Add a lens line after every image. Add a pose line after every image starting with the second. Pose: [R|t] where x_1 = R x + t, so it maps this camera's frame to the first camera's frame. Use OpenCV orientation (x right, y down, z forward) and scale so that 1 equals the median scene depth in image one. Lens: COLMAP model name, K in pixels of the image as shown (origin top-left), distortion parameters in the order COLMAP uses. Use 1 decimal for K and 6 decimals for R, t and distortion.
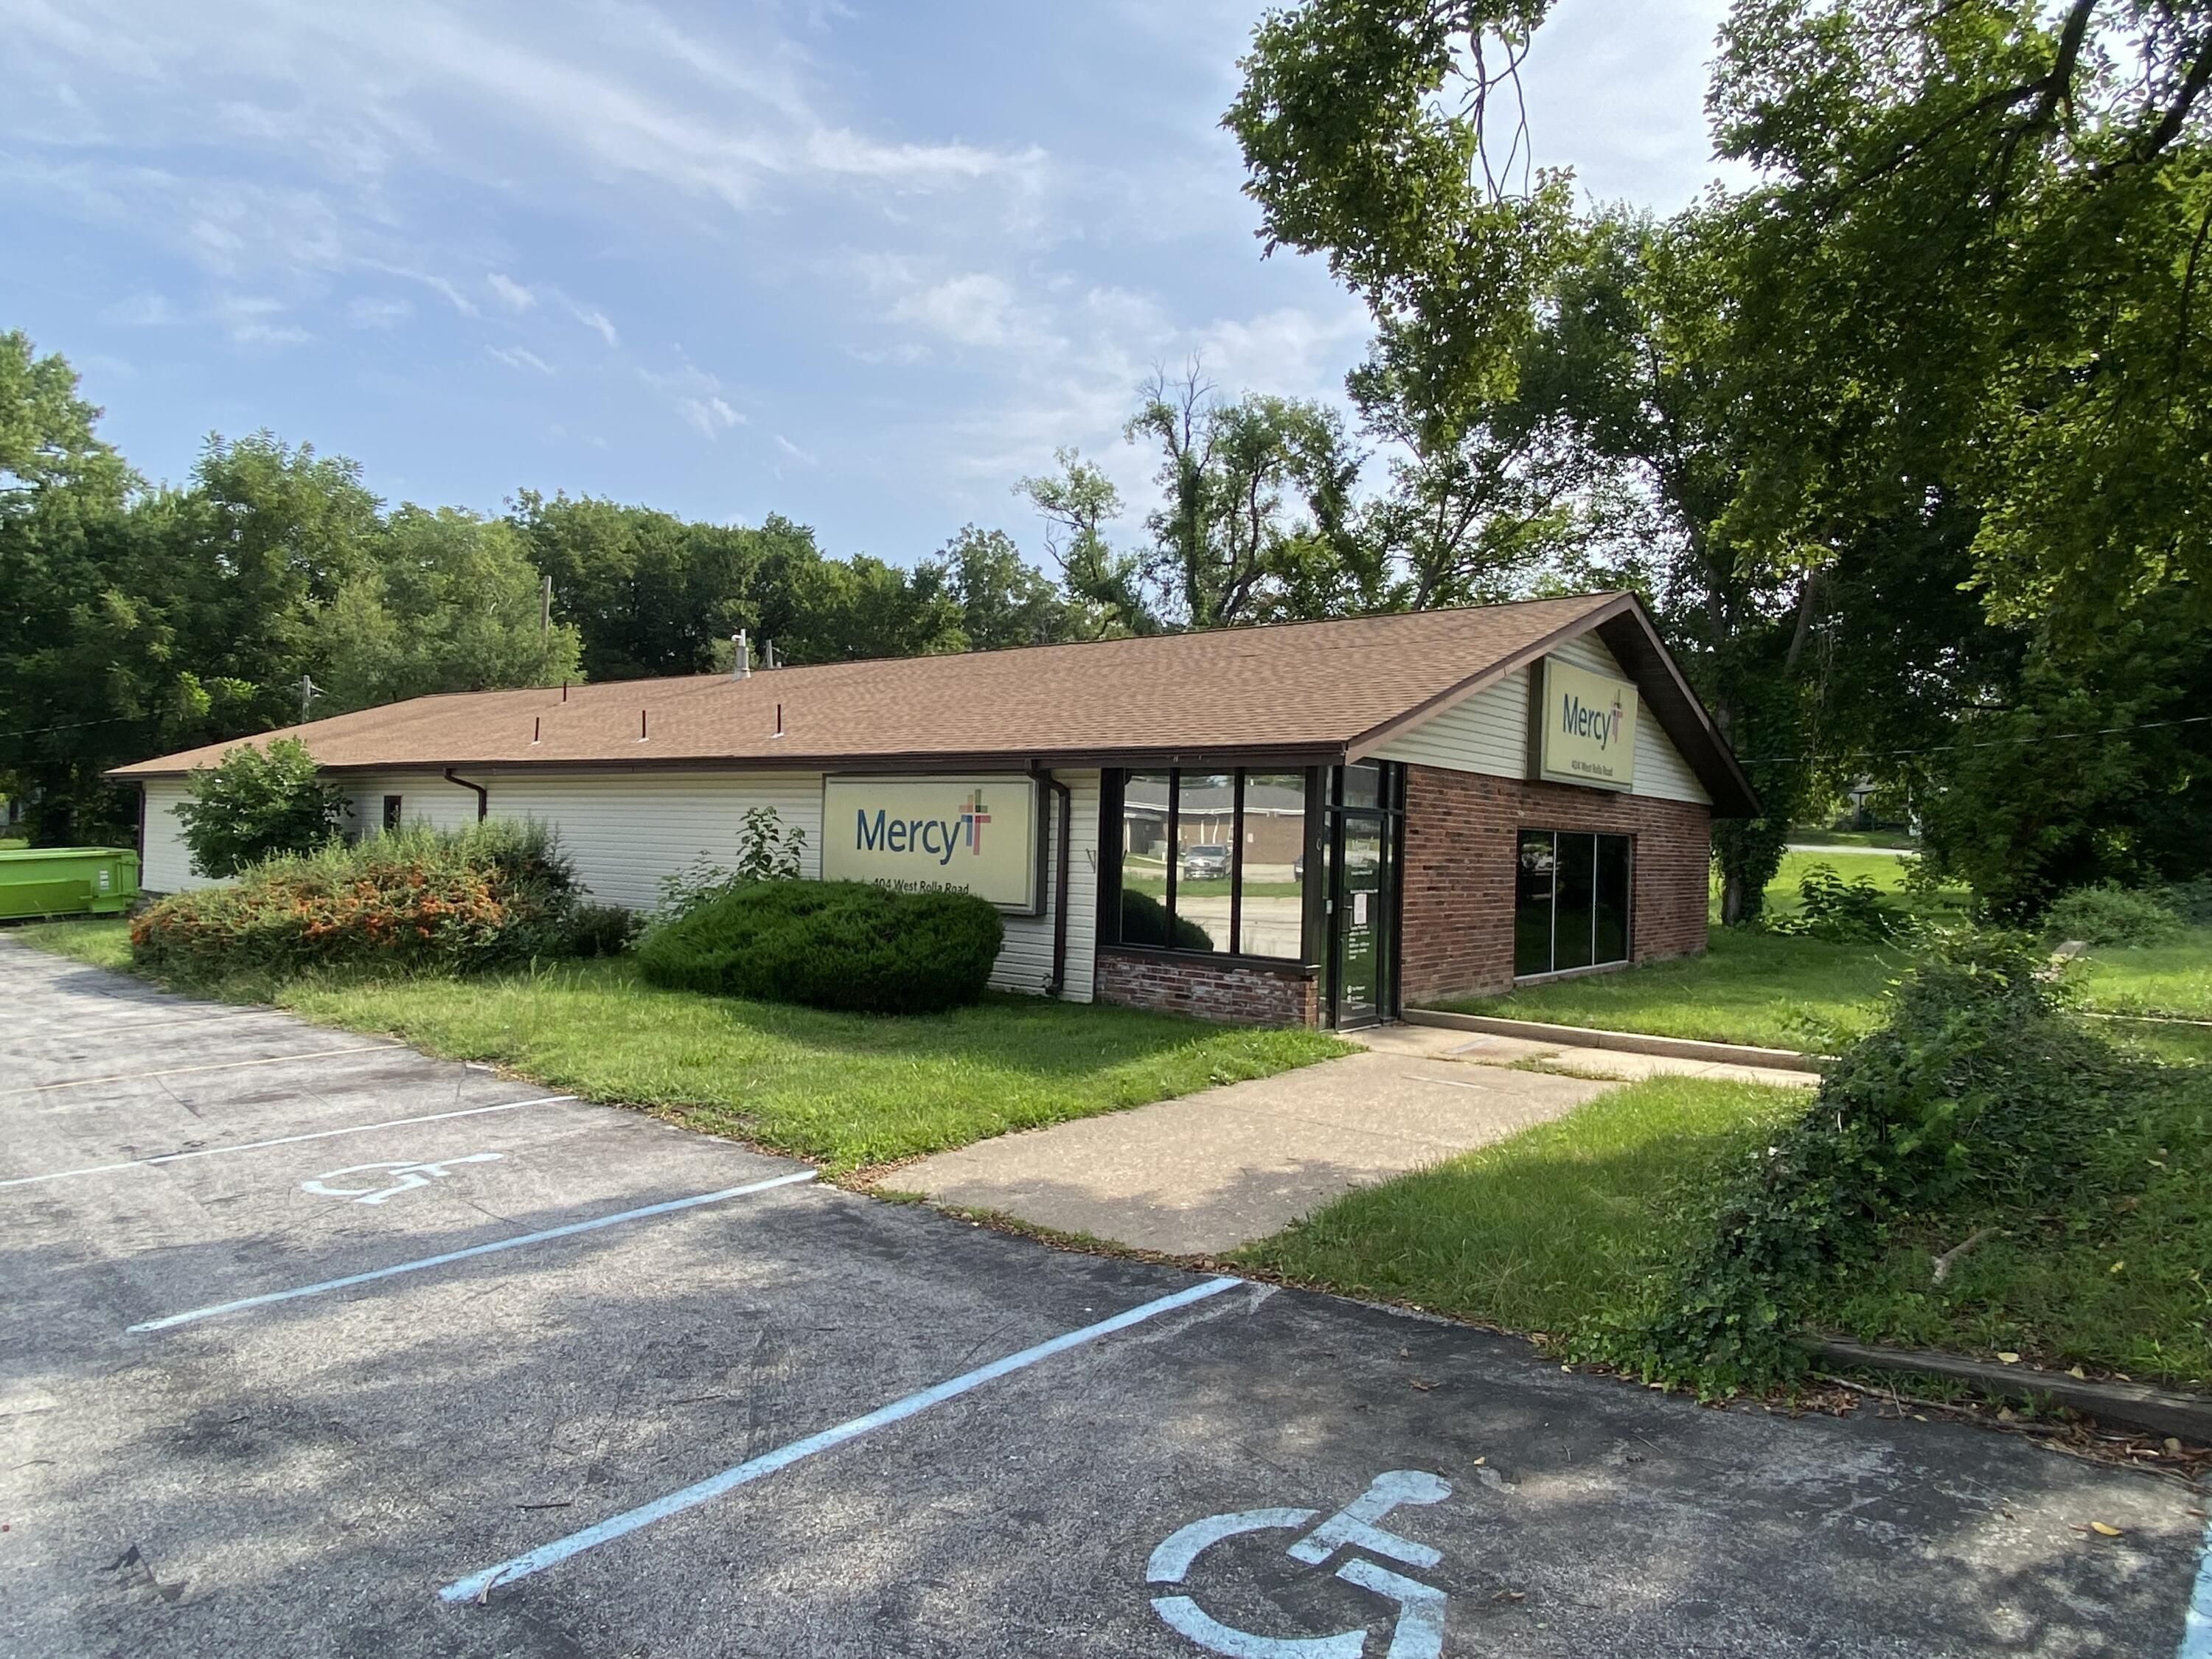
lens RADIAL K [[1369.7, 0, 1085.7], [0, 1369.7, 830.1], [0, 0, 1]] dist [-0.000238, -0.005063]
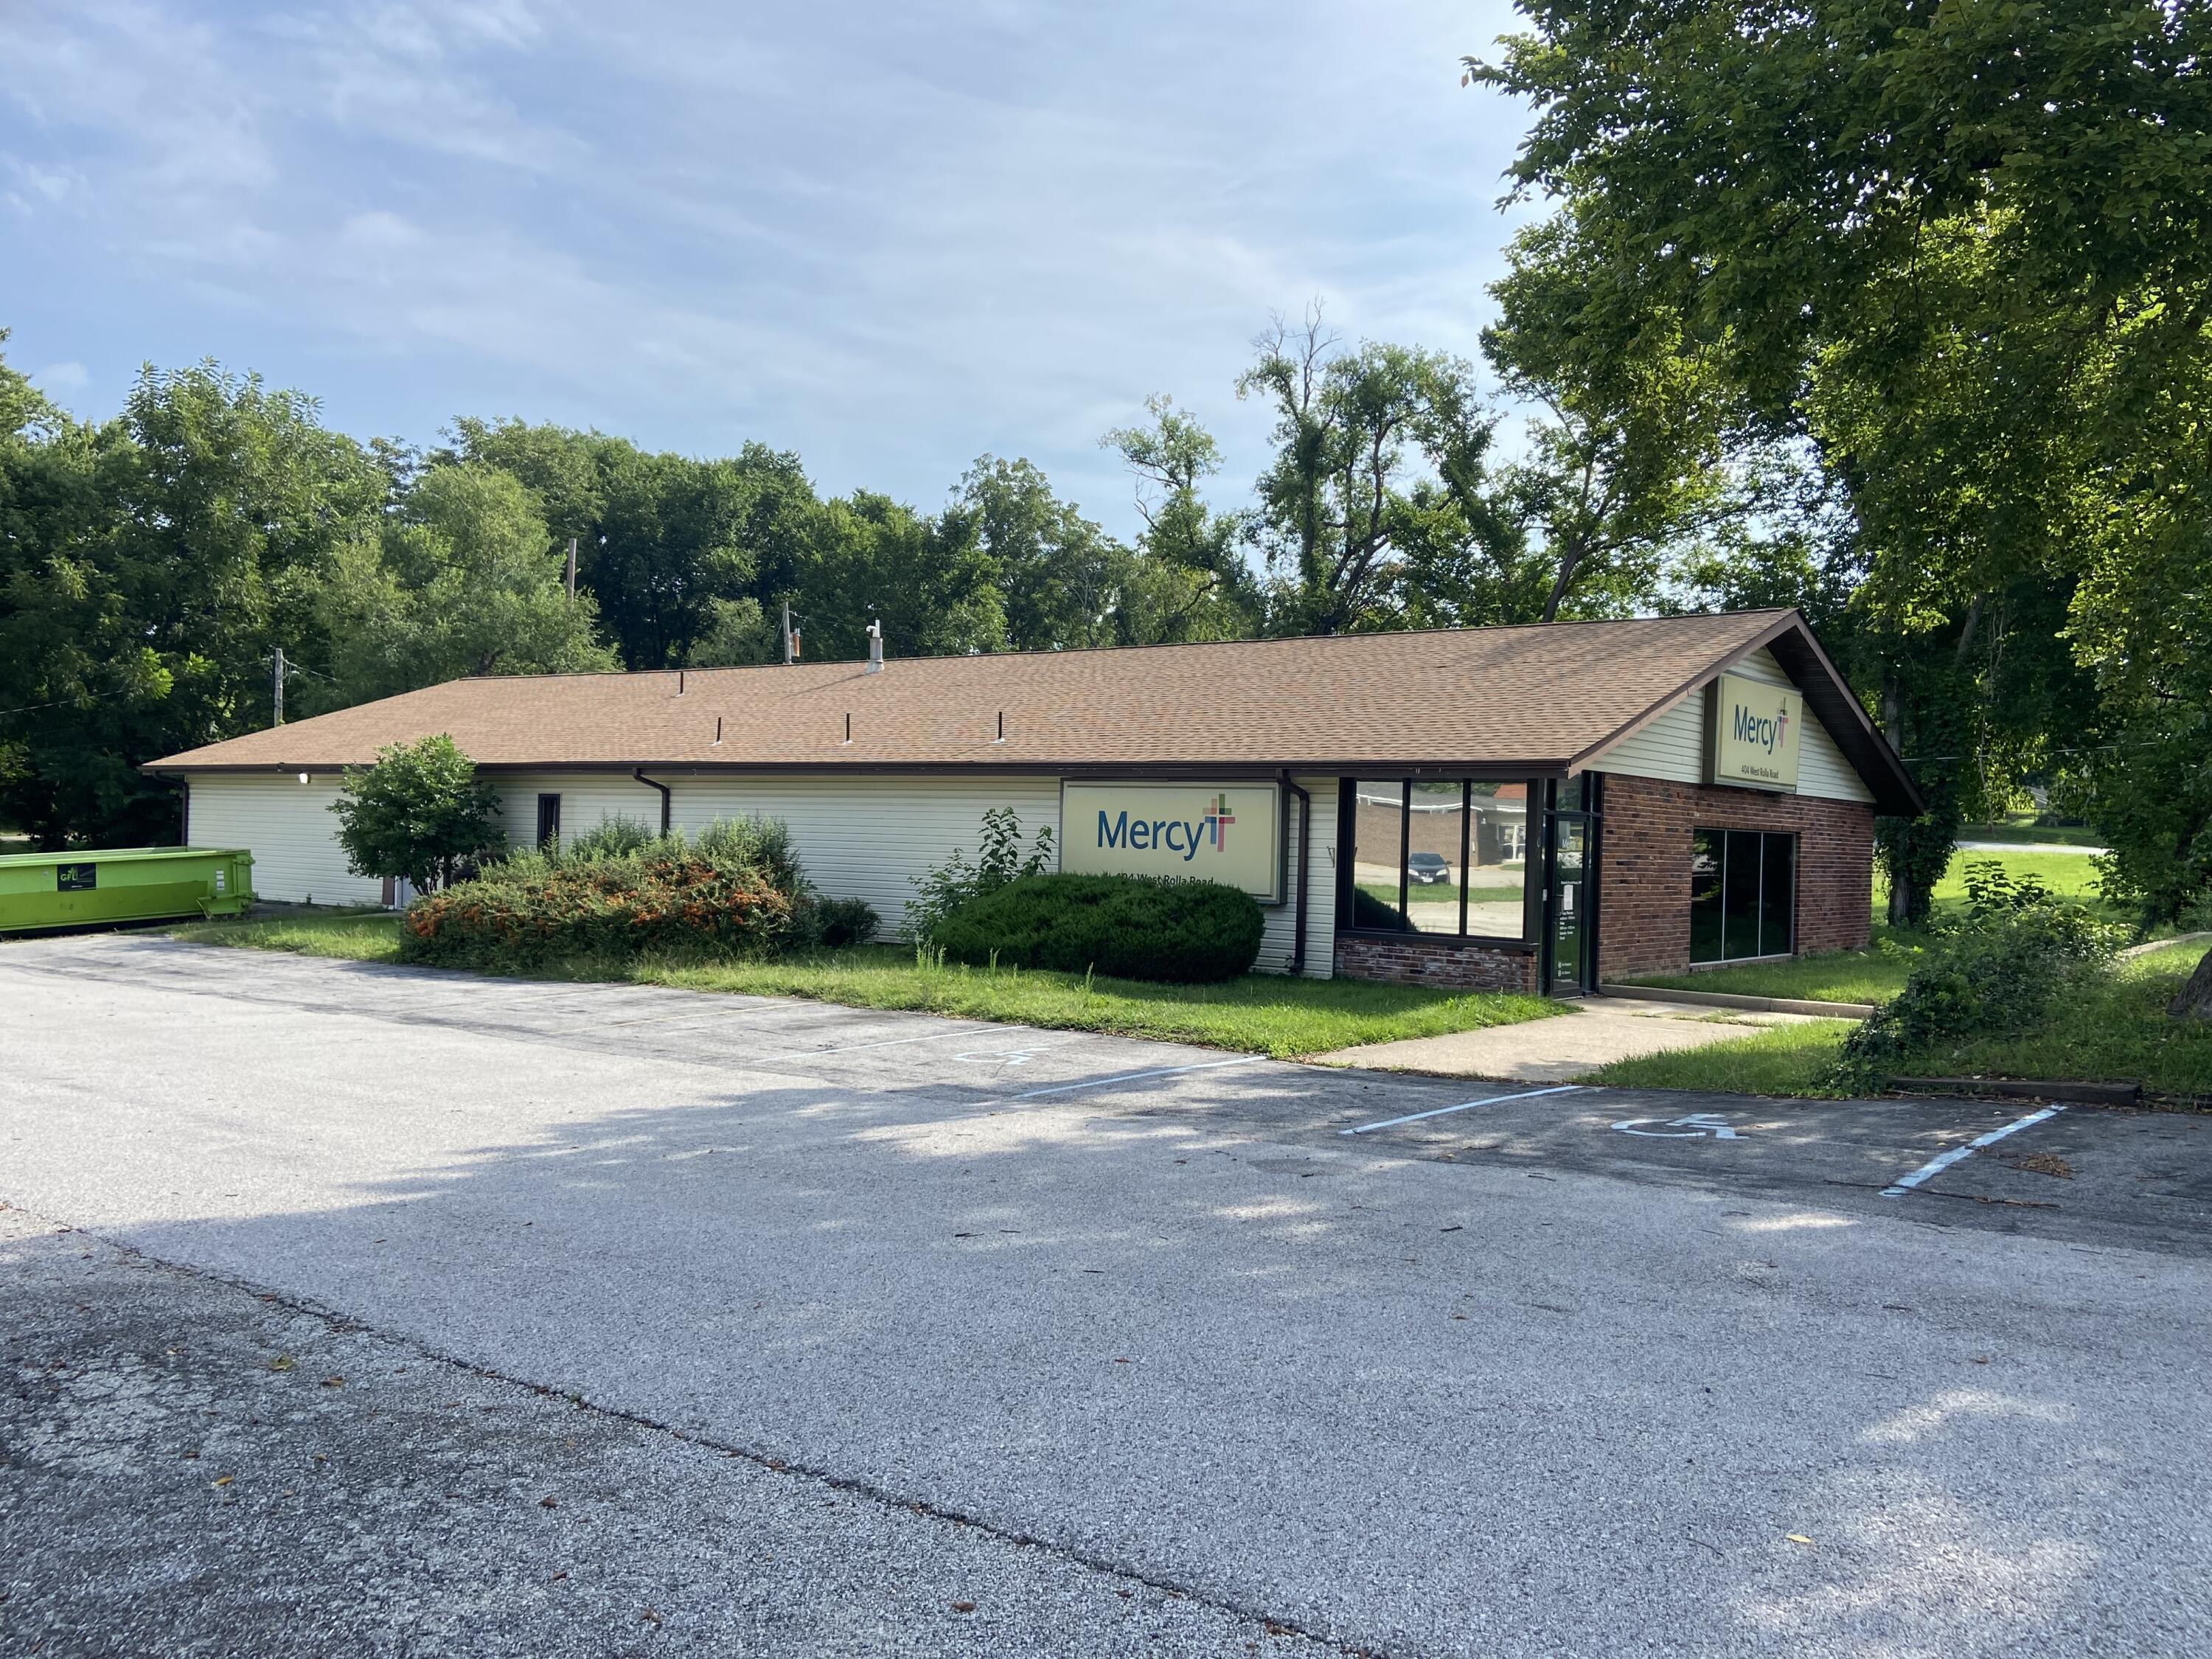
lens RADIAL K [[1770.5, 0, 1121.9], [0, 1770.5, 816.5], [0, 0, 1]] dist [0.017446, 0.009542]
pose [[0.999820, 0.000176, 0.018957, -0.116340], [-0.000093, 0.999990, -0.004415, -0.002814], [-0.018957, 0.004413, 0.999811, -0.284359]]
